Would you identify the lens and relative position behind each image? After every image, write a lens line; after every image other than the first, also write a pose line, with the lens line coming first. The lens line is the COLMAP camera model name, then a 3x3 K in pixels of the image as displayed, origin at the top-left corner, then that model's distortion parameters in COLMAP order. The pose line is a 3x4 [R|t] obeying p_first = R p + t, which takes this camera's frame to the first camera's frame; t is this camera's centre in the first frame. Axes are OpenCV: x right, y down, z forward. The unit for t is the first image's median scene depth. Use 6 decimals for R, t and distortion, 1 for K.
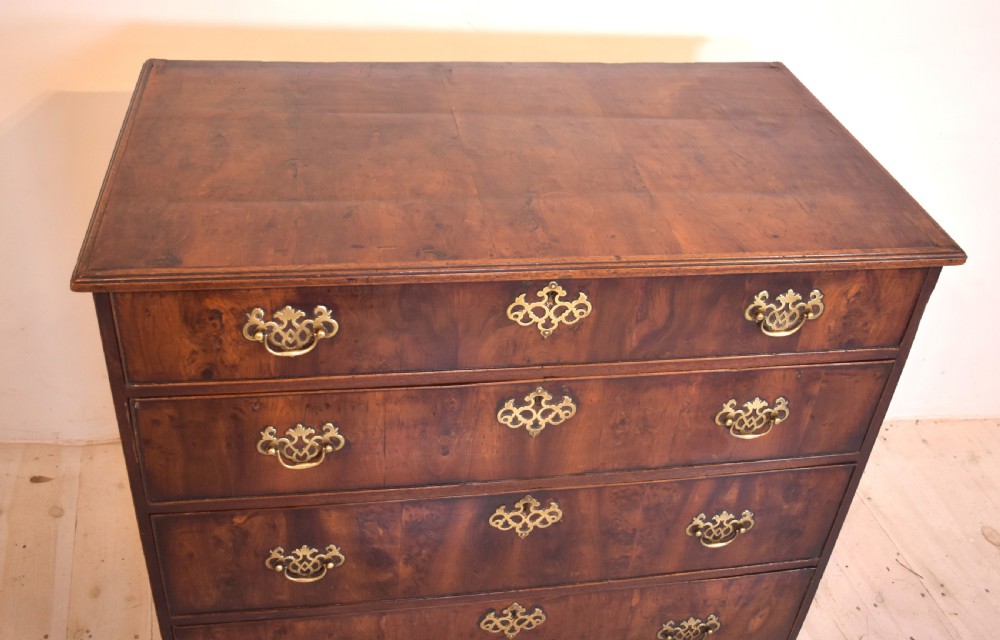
lens RADIAL K [[1086.7, 0, 506.6], [0, 1086.7, 271.8], [0, 0, 1]] dist [-0.105058, 0.000000]
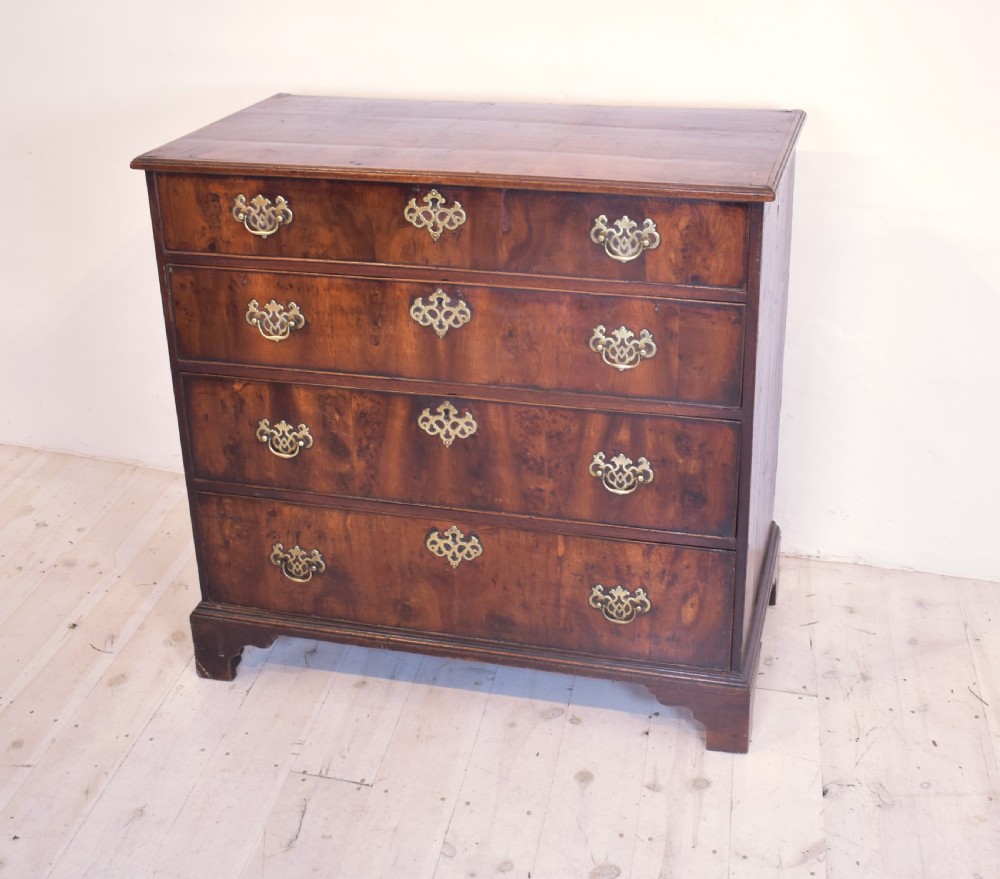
lens RADIAL K [[1534.2, 0, 427.3], [0, 1534.2, 491.1], [0, 0, 1]] dist [-0.110034, 0.000000]
pose [[0.873288, 0.103237, -0.476140, 0.885247], [-0.179309, 0.976801, -0.117081, 0.541872], [0.453007, 0.187622, 0.871540, -0.537061]]
